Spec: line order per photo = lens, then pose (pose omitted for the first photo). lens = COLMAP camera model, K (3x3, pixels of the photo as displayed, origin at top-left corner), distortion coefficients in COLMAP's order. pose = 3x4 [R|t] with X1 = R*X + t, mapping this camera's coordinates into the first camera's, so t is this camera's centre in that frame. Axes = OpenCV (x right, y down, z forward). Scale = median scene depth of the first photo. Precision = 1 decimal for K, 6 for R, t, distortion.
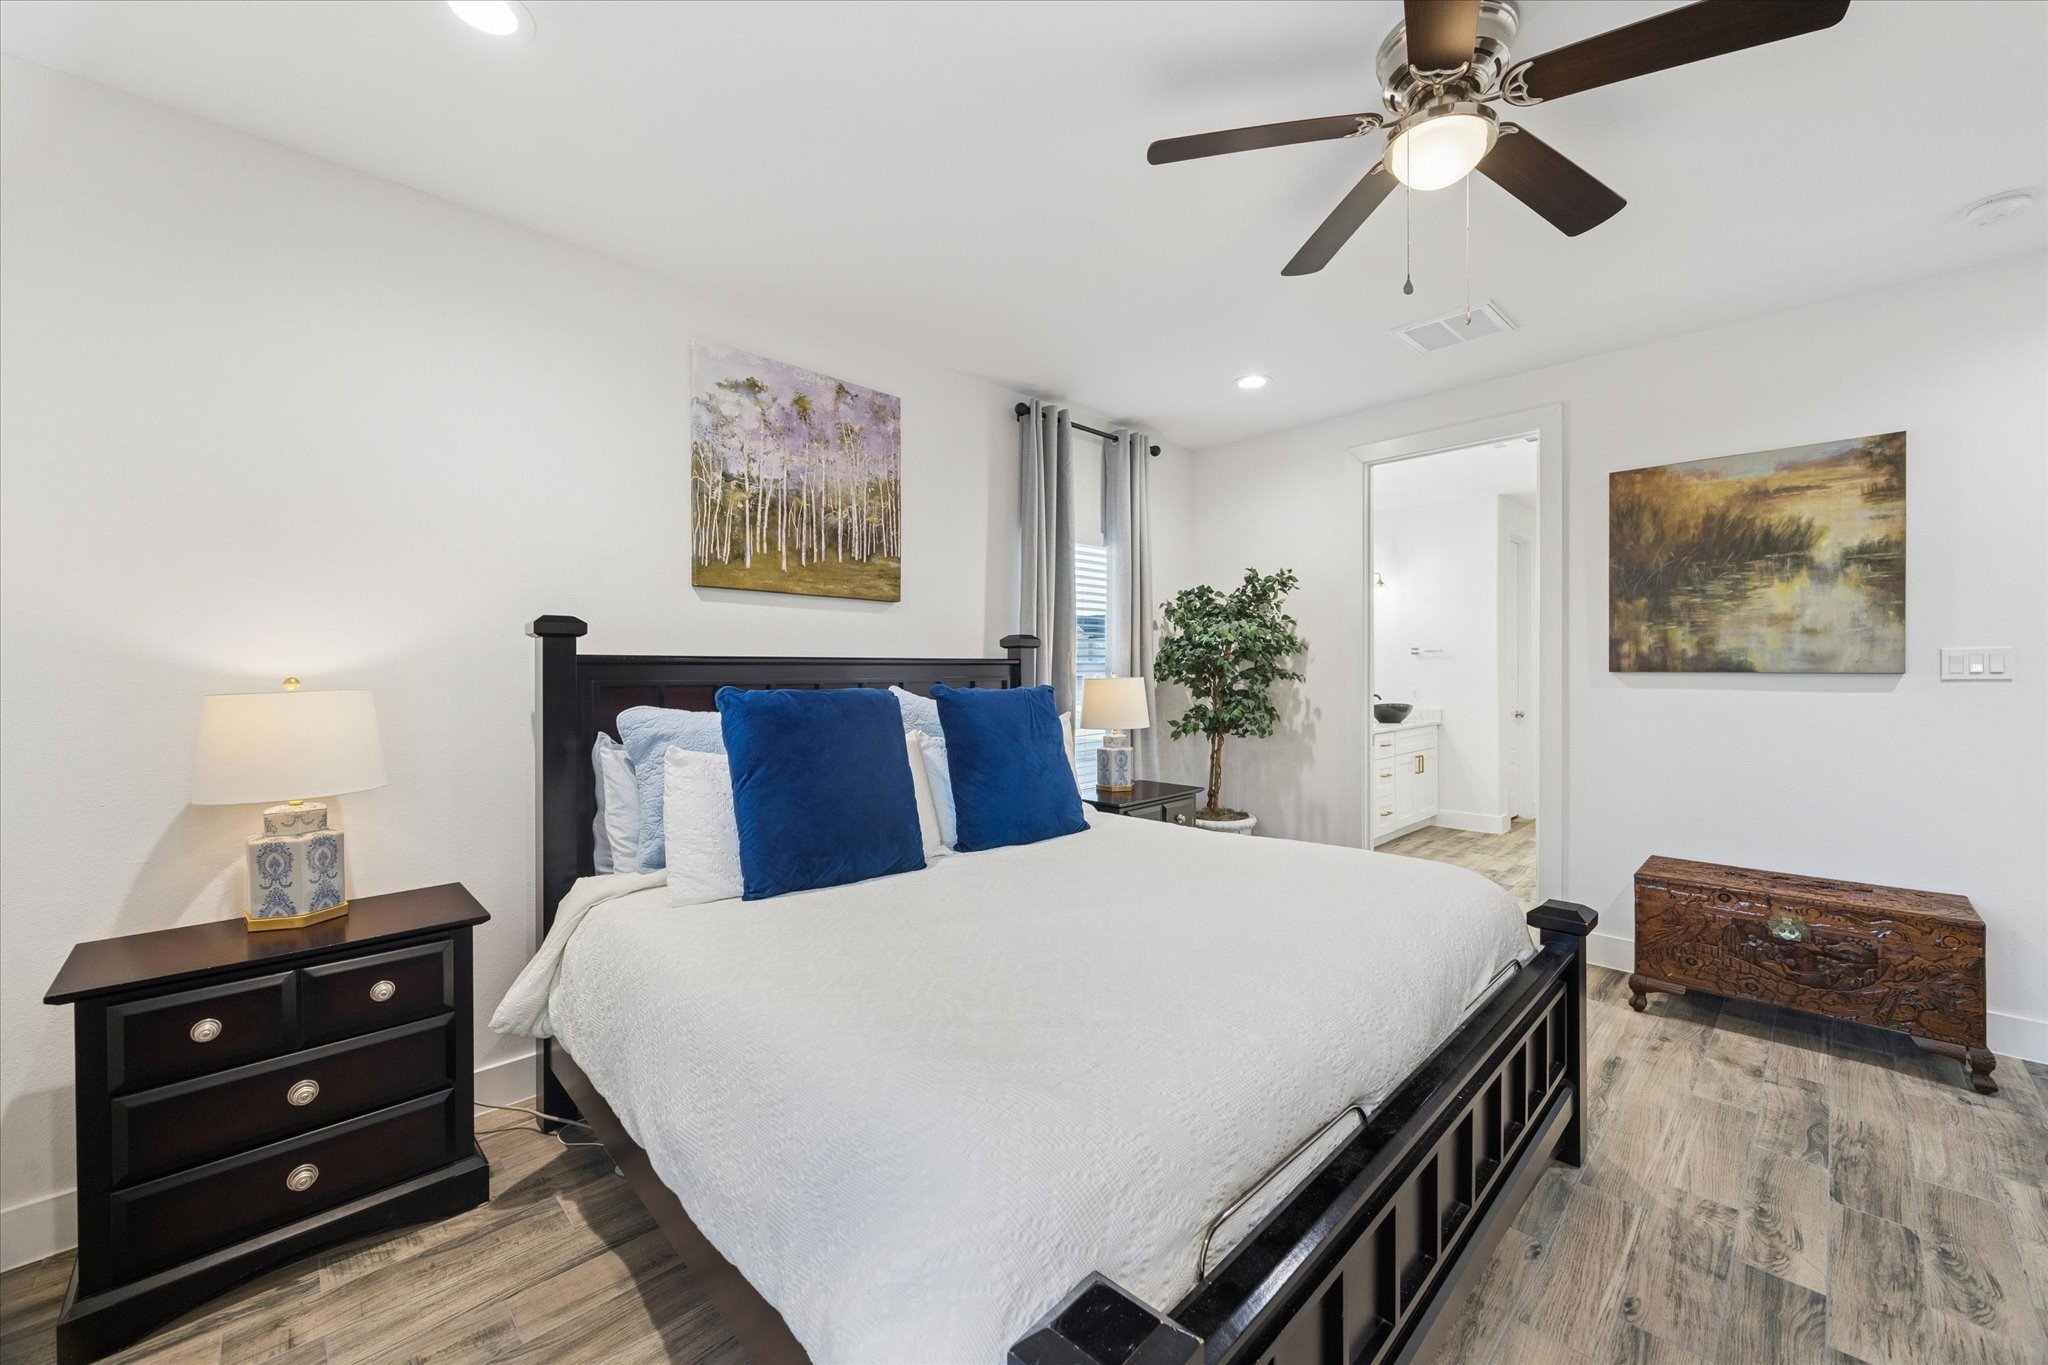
lens RADIAL K [[787.6, 0, 1015.6], [0, 787.6, 677.5], [0, 0, 1]] dist [-0.010401, -0.000131]
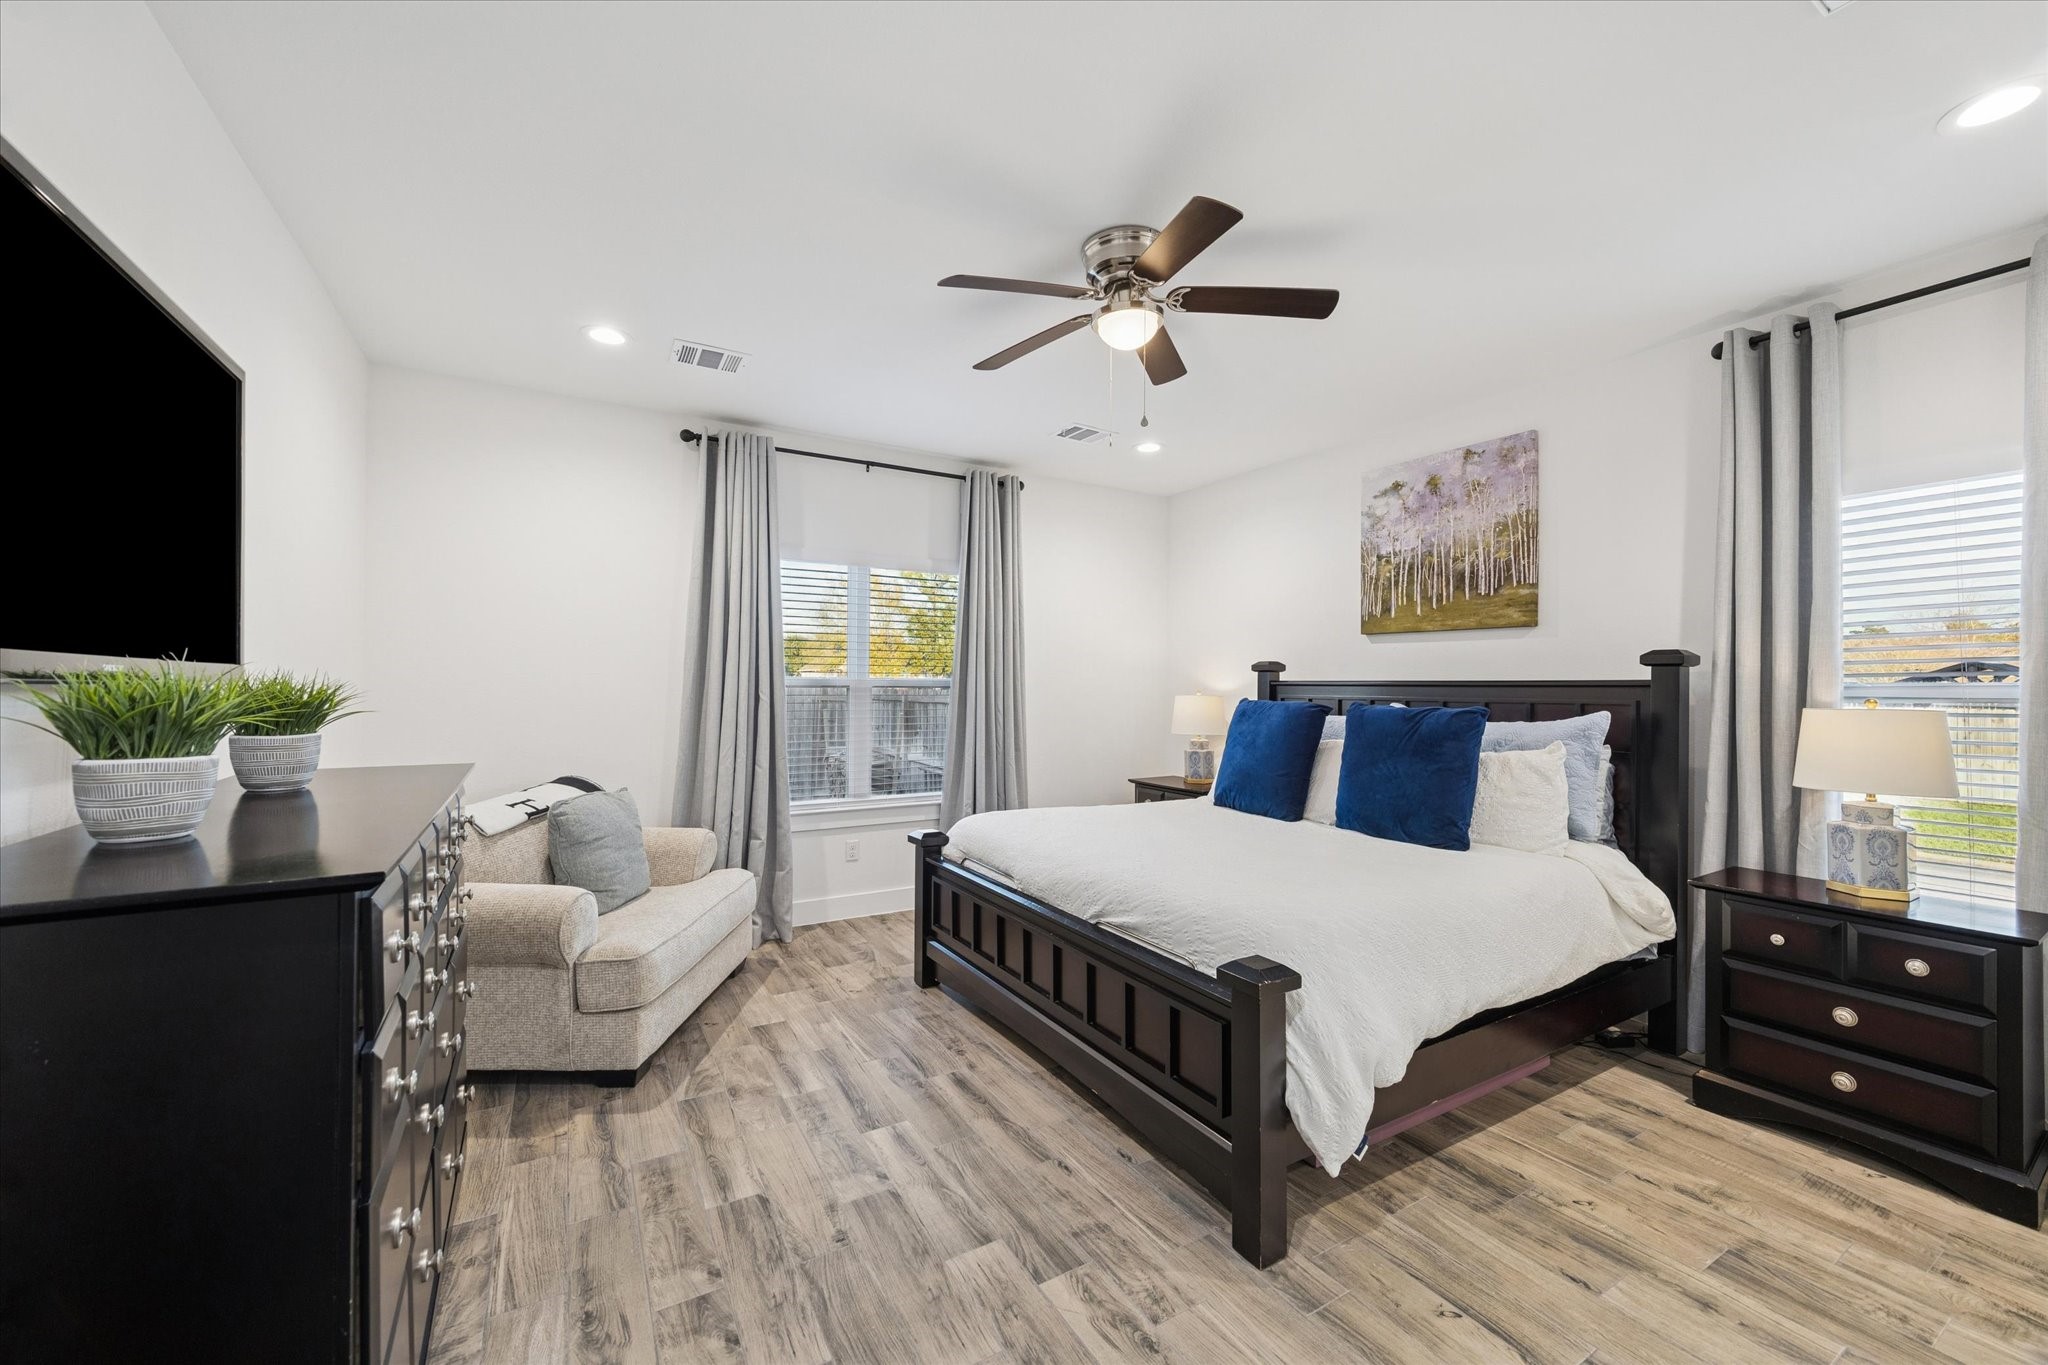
lens RADIAL K [[787.6, 0, 1015.6], [0, 787.6, 677.5], [0, 0, 1]] dist [-0.010401, -0.000131]
pose [[-0.243861, -0.005227, -0.969796, 1.135993], [-0.010770, 0.999938, -0.002682, -0.020043], [0.969750, 0.009791, -0.243903, 0.659473]]
